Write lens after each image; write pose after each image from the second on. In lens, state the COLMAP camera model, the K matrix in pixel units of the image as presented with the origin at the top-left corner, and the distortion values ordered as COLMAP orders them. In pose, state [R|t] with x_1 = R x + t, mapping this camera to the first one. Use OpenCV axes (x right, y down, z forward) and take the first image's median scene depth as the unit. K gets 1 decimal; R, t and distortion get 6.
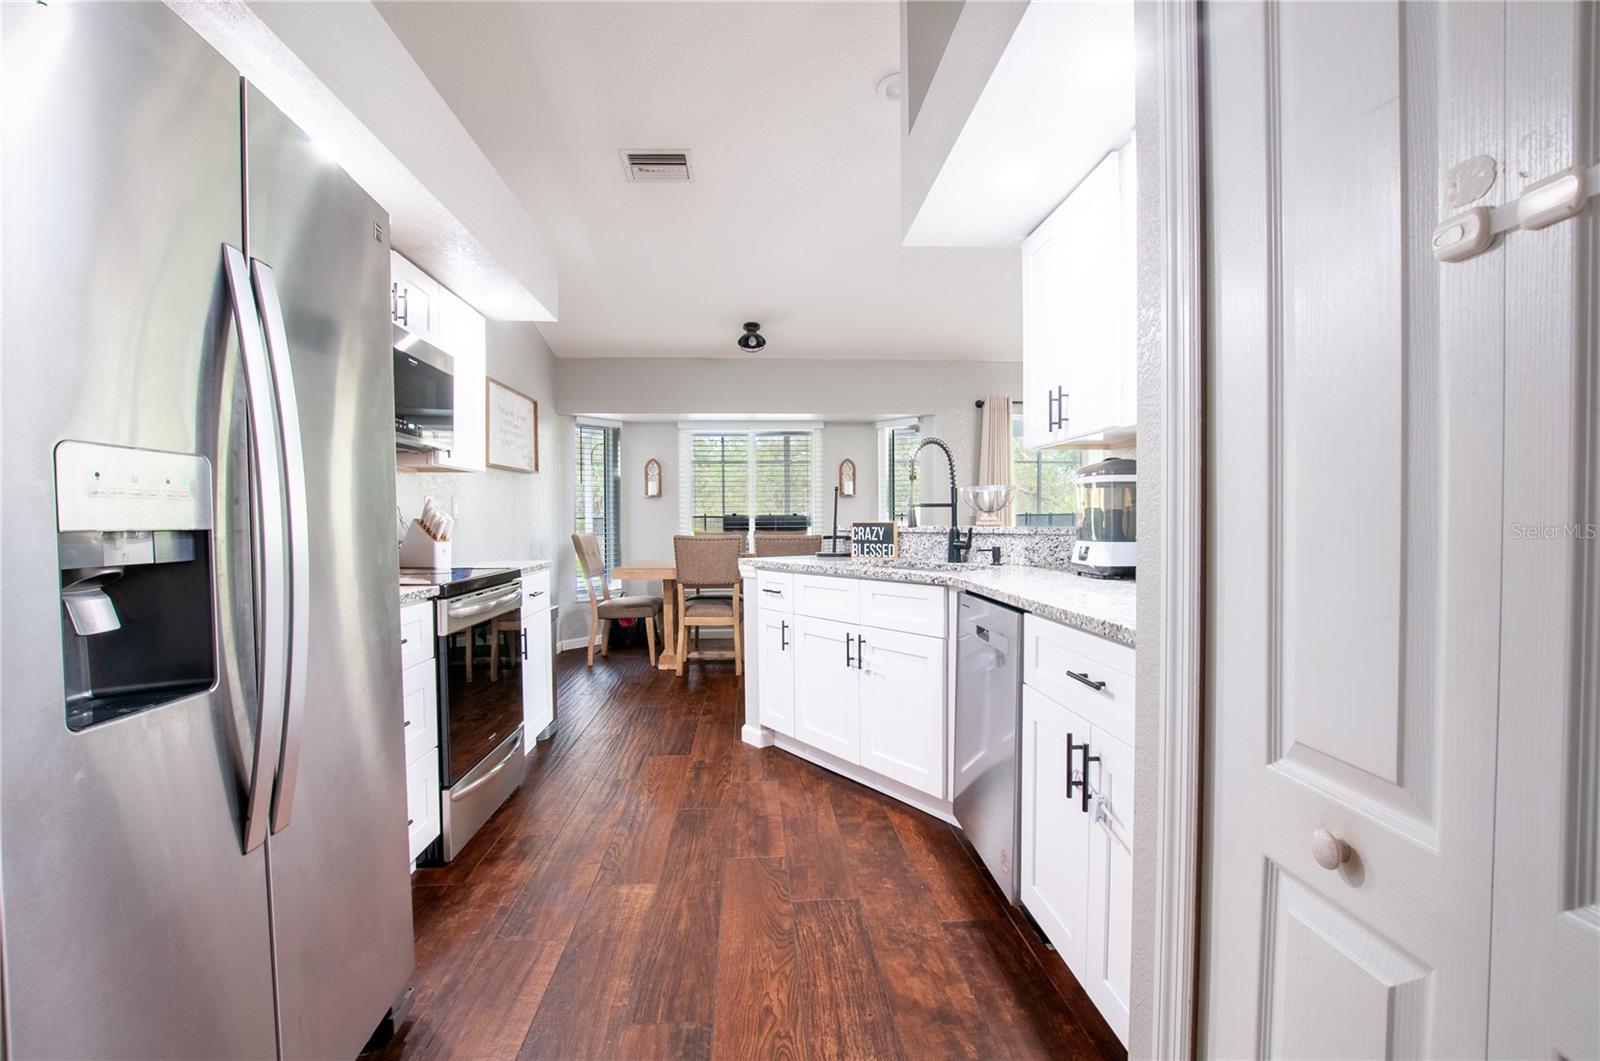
lens RADIAL K [[734.0, 0, 796.0], [0, 734.0, 533.0], [0, 0, 1]] dist [-0.016675, 0.000551]
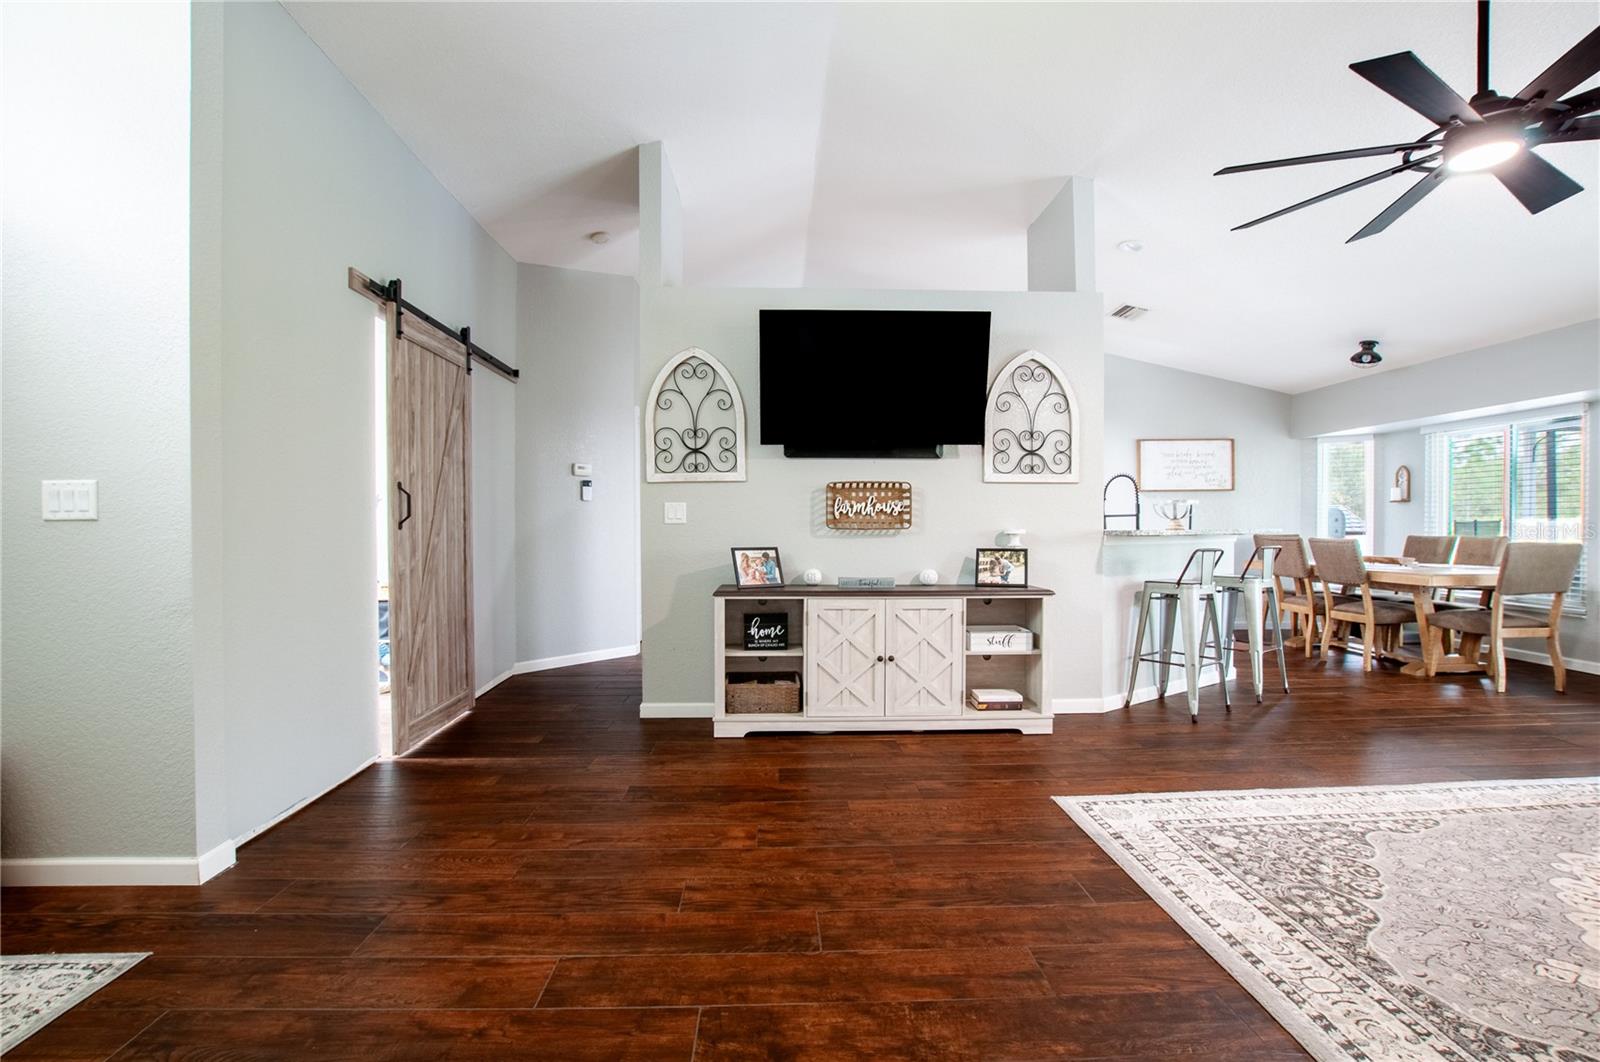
lens RADIAL K [[709.6, 0, 795.9], [0, 709.6, 533.1], [0, 0, 1]] dist [-0.037072, 0.007969]
pose [[-0.015290, 0.015819, -0.999758, 2.292603], [-0.016869, 0.999728, 0.016077, -0.019043], [0.999741, 0.017110, -0.015019, 0.447621]]
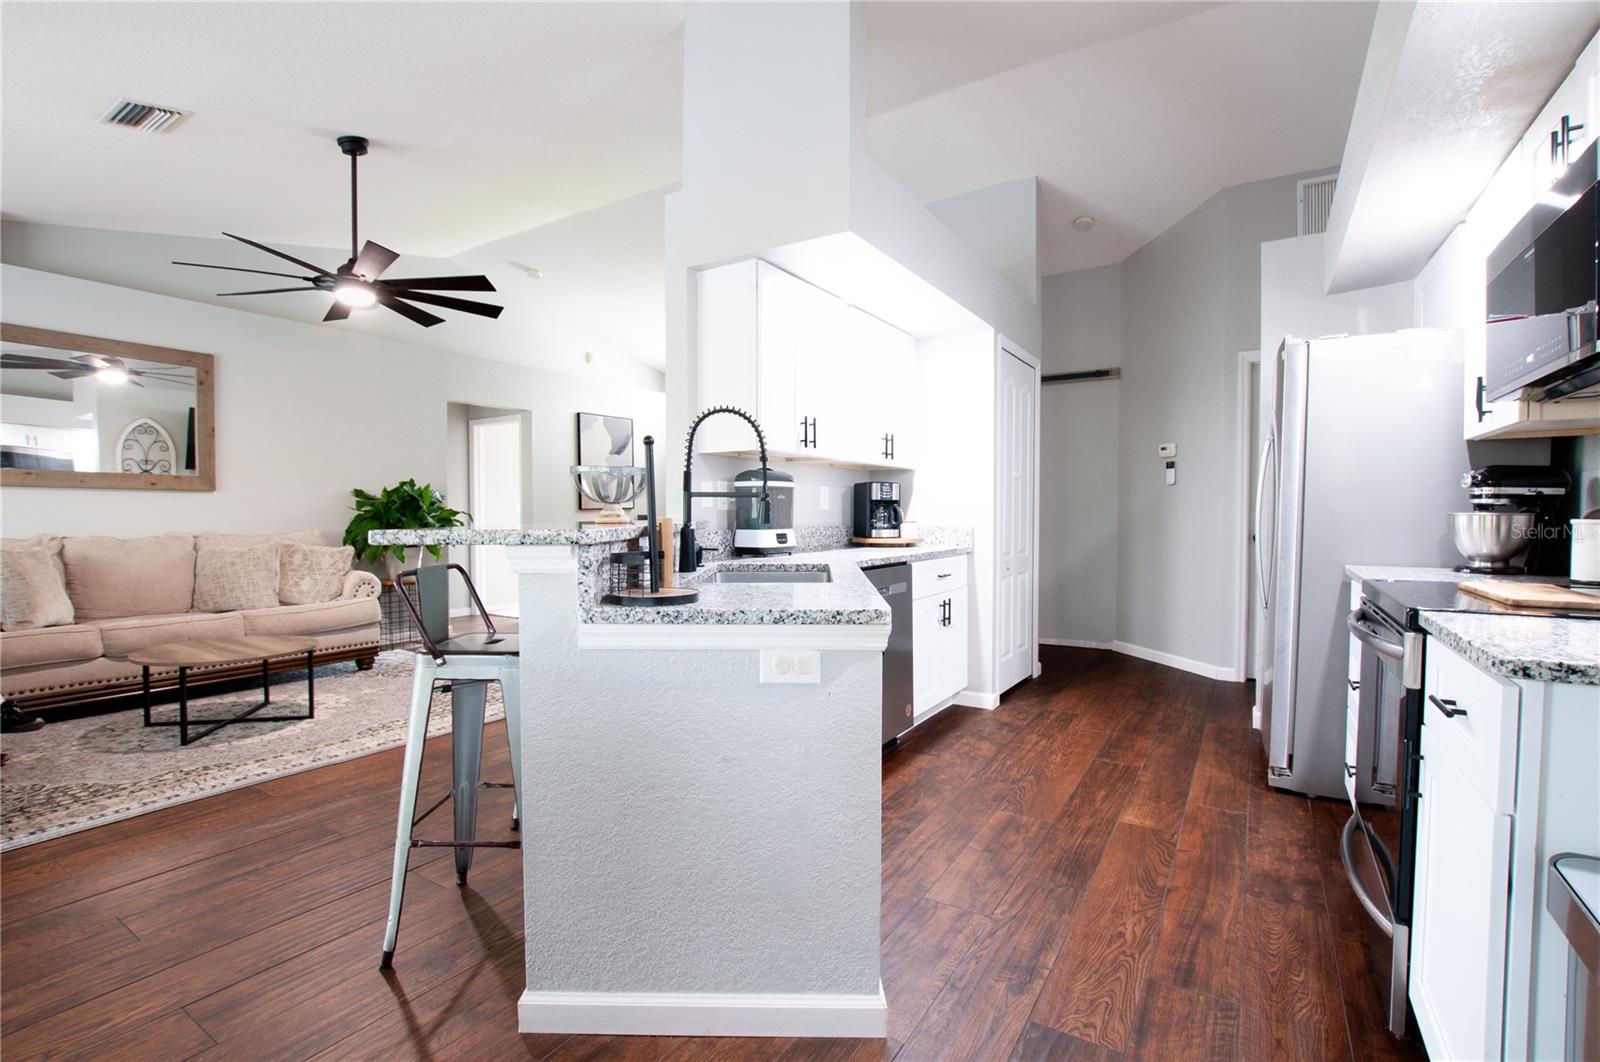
lens RADIAL K [[734.0, 0, 796.0], [0, 734.0, 533.5], [0, 0, 1]] dist [-0.016675, 0.000551]
pose [[-0.810969, -0.009902, 0.585005, -0.427643], [0.017481, 0.999000, 0.041143, -0.039572], [-0.584828, 0.043592, -0.809985, 2.121442]]
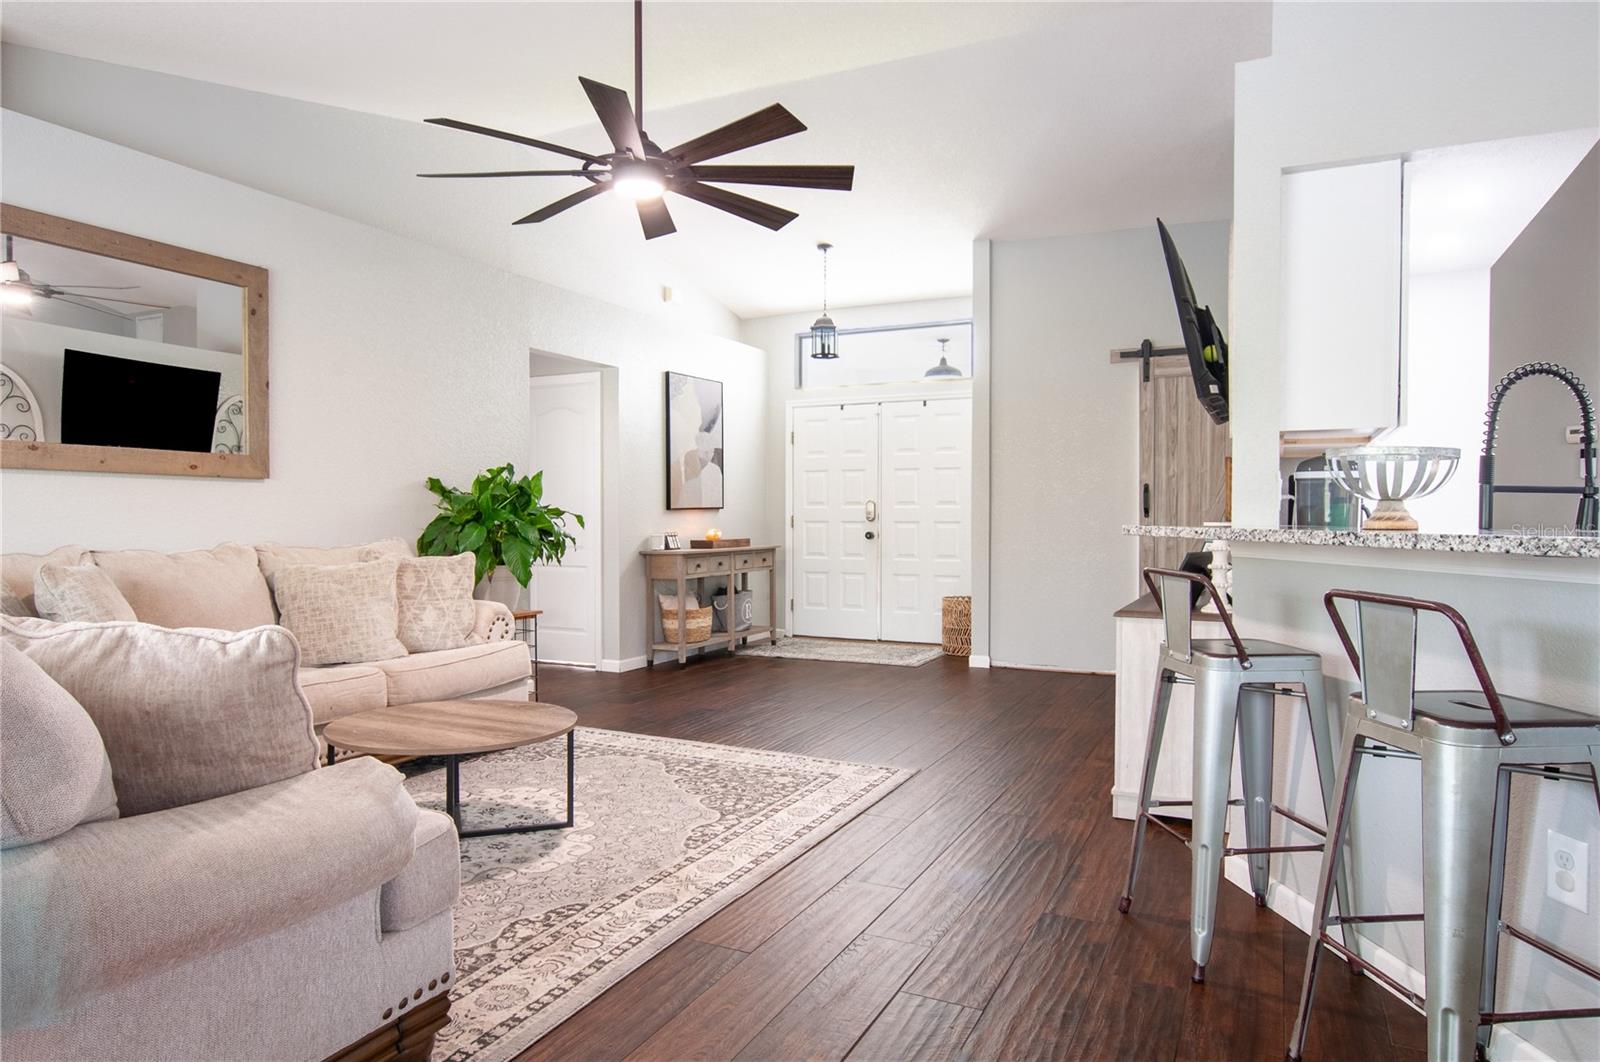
lens RADIAL K [[986.8, 0, 804.5], [0, 986.8, 532.2], [0, 0, 1]] dist [-0.007196, -0.001992]
pose [[-0.877168, -0.003748, 0.480169, 0.415503], [0.013526, 0.999380, 0.032510, -0.051807], [-0.479993, 0.035011, -0.876573, 2.546140]]
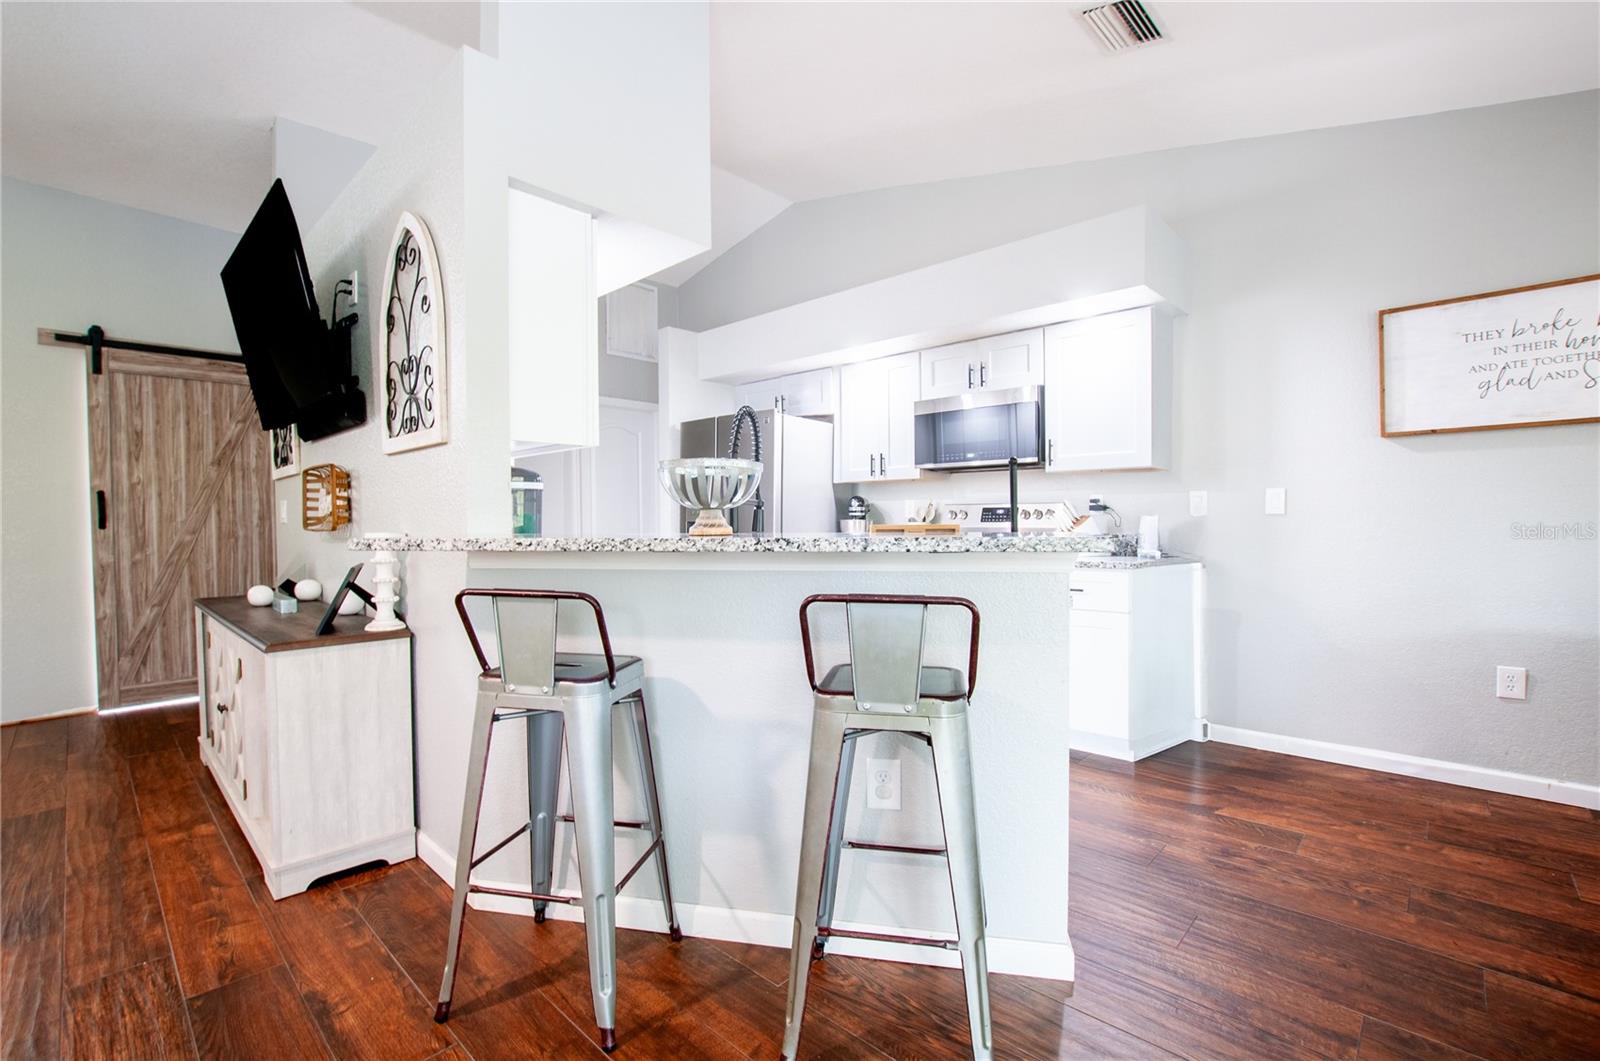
lens RADIAL K [[709.6, 0, 795.9], [0, 709.6, 532.6], [0, 0, 1]] dist [-0.037072, 0.007969]
pose [[-0.723880, 0.021929, -0.689577, 0.838198], [-0.002999, 0.999385, 0.034930, -0.045623], [0.689919, 0.027353, -0.723369, 2.058320]]
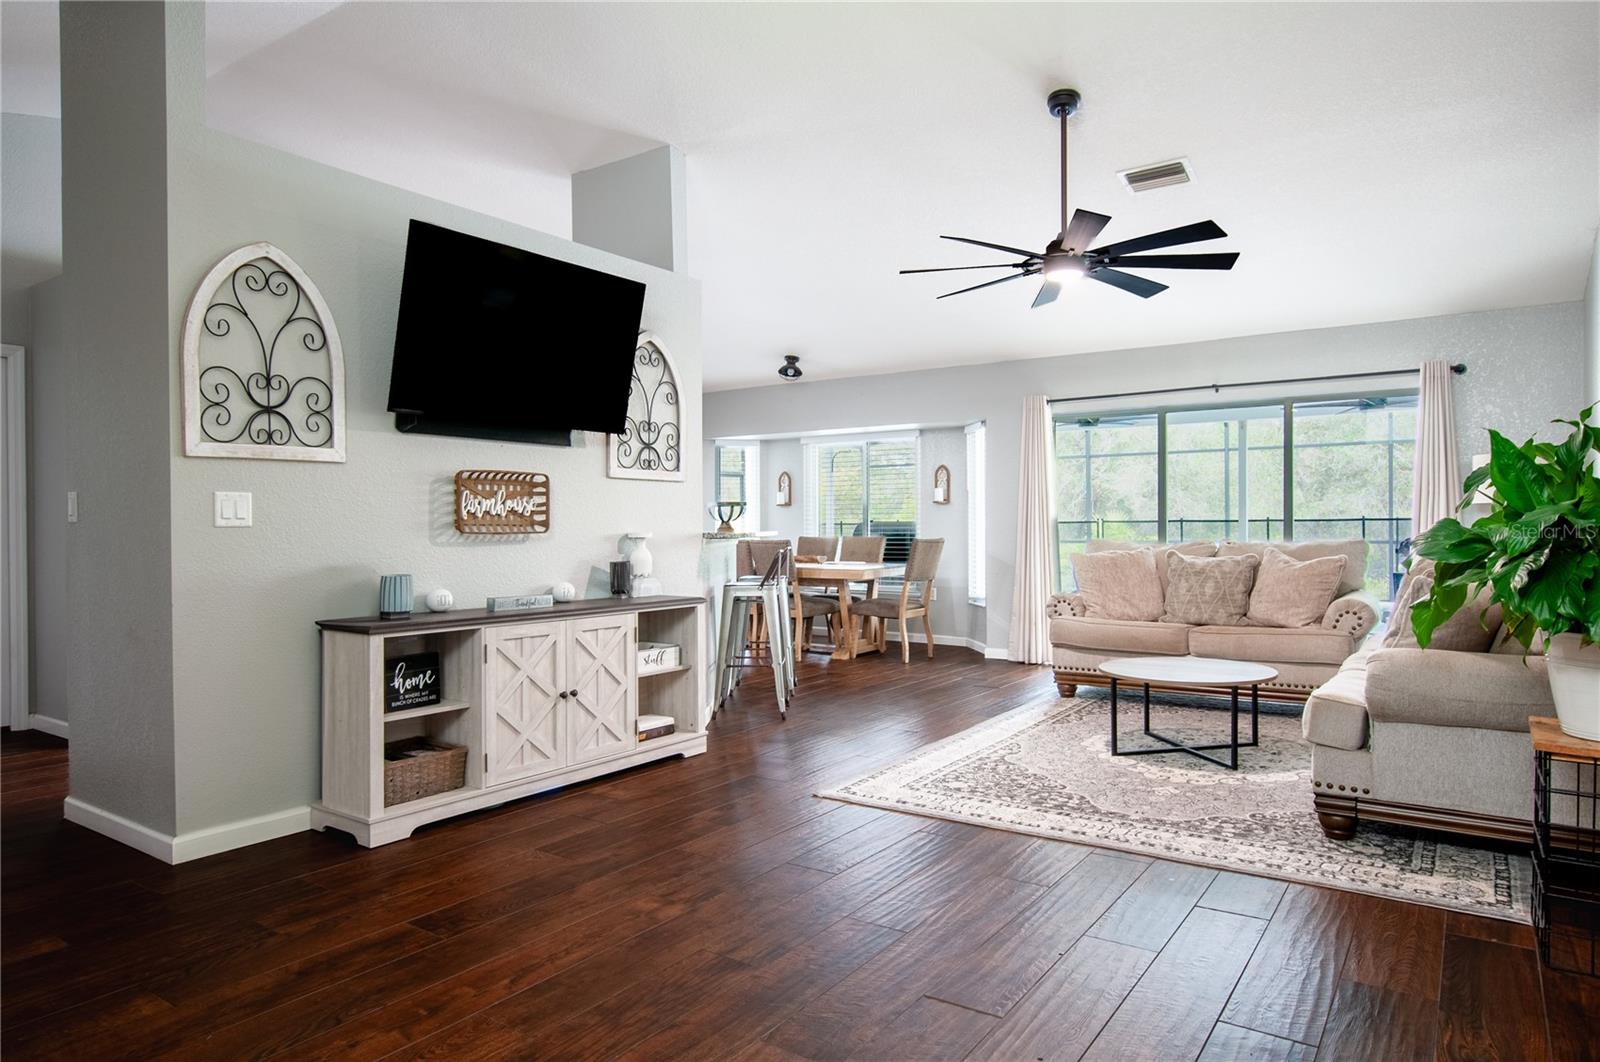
lens RADIAL K [[986.8, 0, 804.5], [0, 986.8, 532.2], [0, 0, 1]] dist [-0.007196, -0.001992]
pose [[0.795096, 0.003518, -0.606473, 2.122998], [-0.009427, 0.999934, -0.006559, -0.000189], [0.606410, 0.010932, 0.795077, -0.503265]]
